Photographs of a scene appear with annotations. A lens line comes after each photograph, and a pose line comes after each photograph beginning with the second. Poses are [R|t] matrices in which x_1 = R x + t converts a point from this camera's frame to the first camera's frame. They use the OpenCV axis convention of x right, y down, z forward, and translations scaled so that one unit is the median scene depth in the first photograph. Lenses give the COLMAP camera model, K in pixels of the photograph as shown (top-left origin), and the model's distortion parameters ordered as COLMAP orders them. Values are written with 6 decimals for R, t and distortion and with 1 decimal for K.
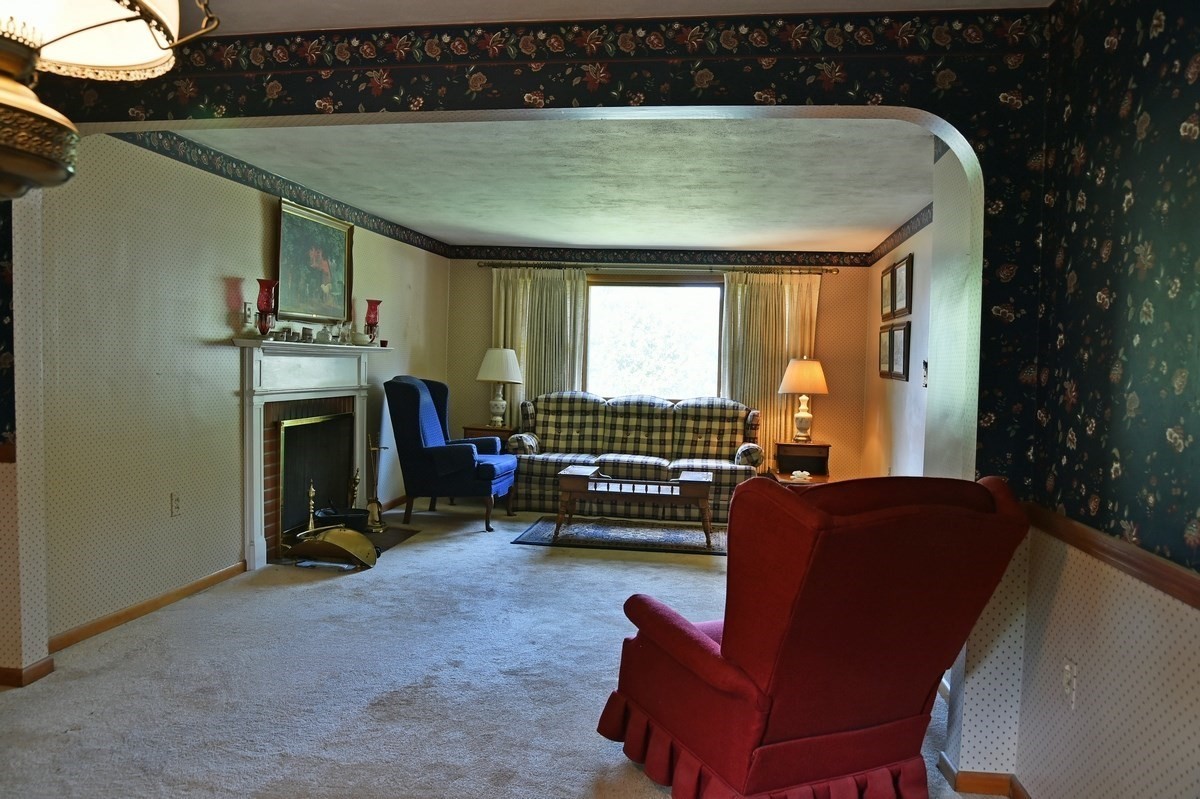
lens RADIAL K [[833.6, 0, 591.3], [0, 833.6, 403.3], [0, 0, 1]] dist [-0.124248, 0.086922]
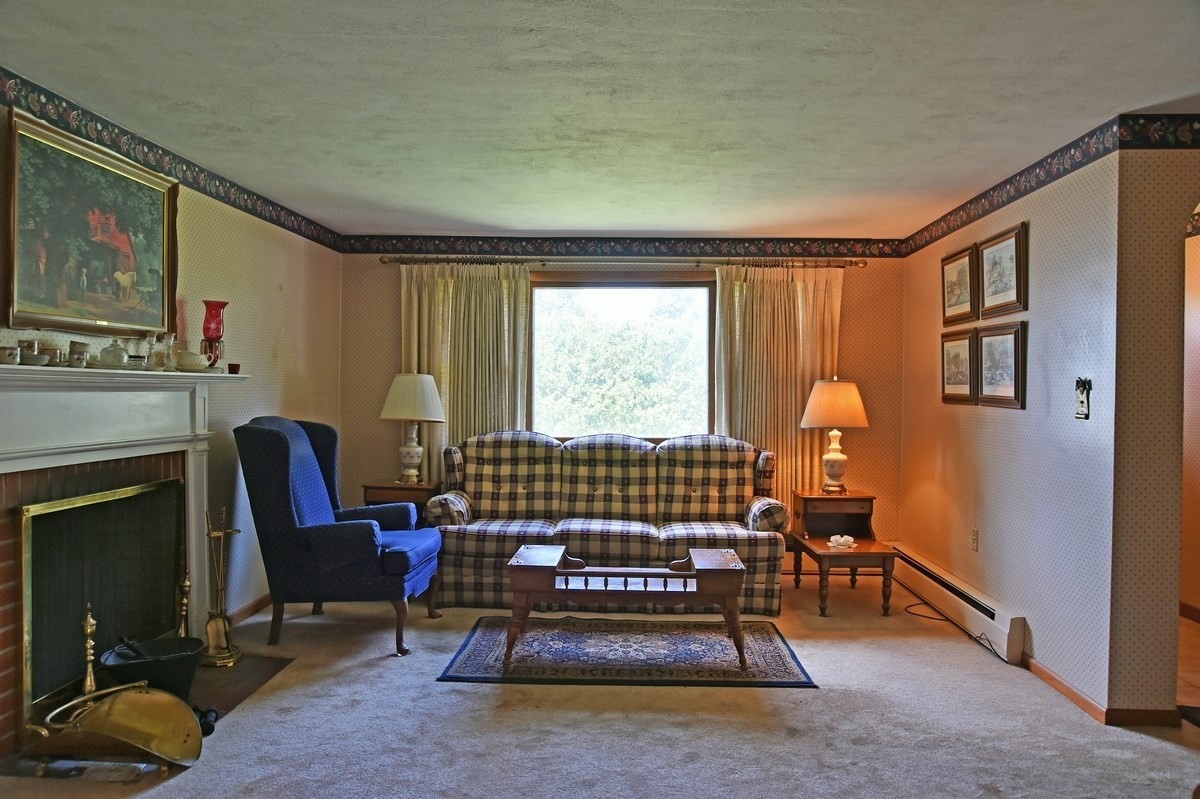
lens RADIAL K [[833.6, 0, 591.3], [0, 833.6, 403.3], [0, 0, 1]] dist [-0.124248, 0.086922]
pose [[0.994512, -0.021443, 0.102405, -0.032492], [0.024631, 0.999247, -0.029973, -0.016474], [-0.101685, 0.032331, 0.994291, 0.295004]]
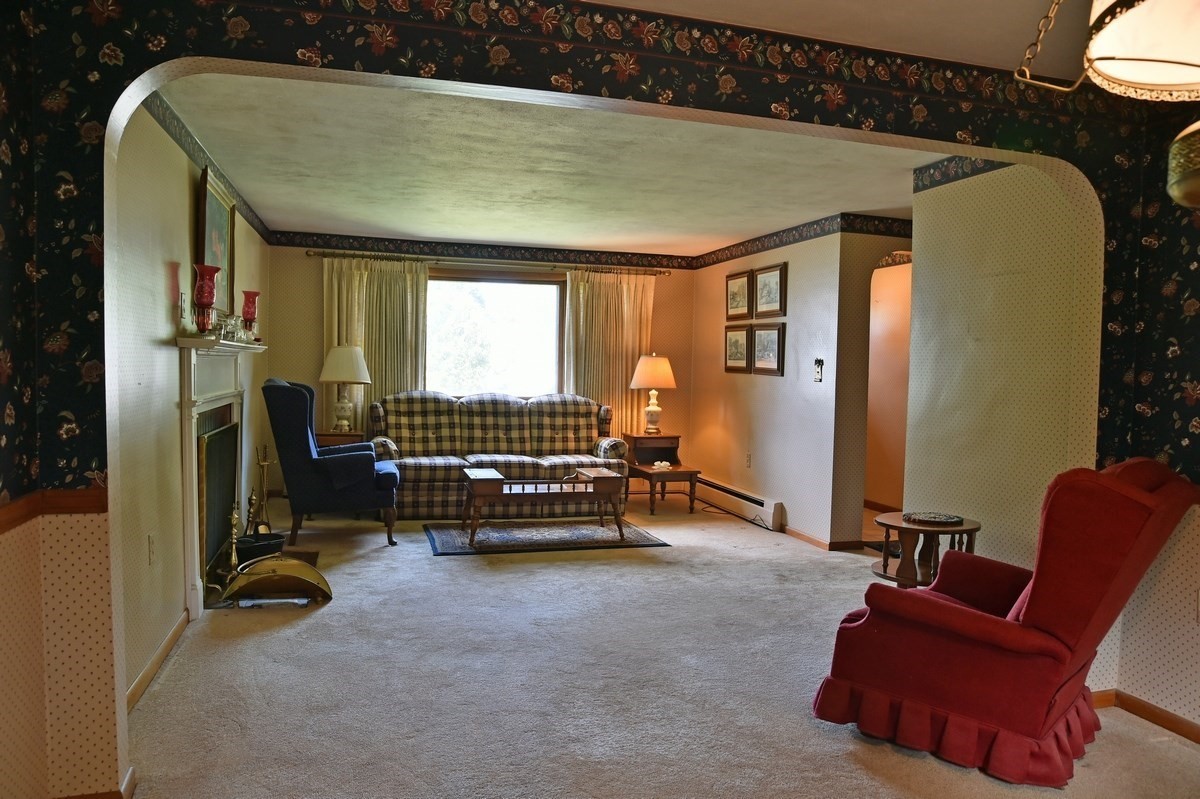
lens RADIAL K [[833.6, 0, 591.3], [0, 833.6, 403.3], [0, 0, 1]] dist [-0.124248, 0.086922]
pose [[0.909365, -0.028025, 0.415053, -0.259156], [0.024096, 0.999602, 0.014702, -0.010283], [-0.415300, -0.003368, 0.909678, 0.063721]]
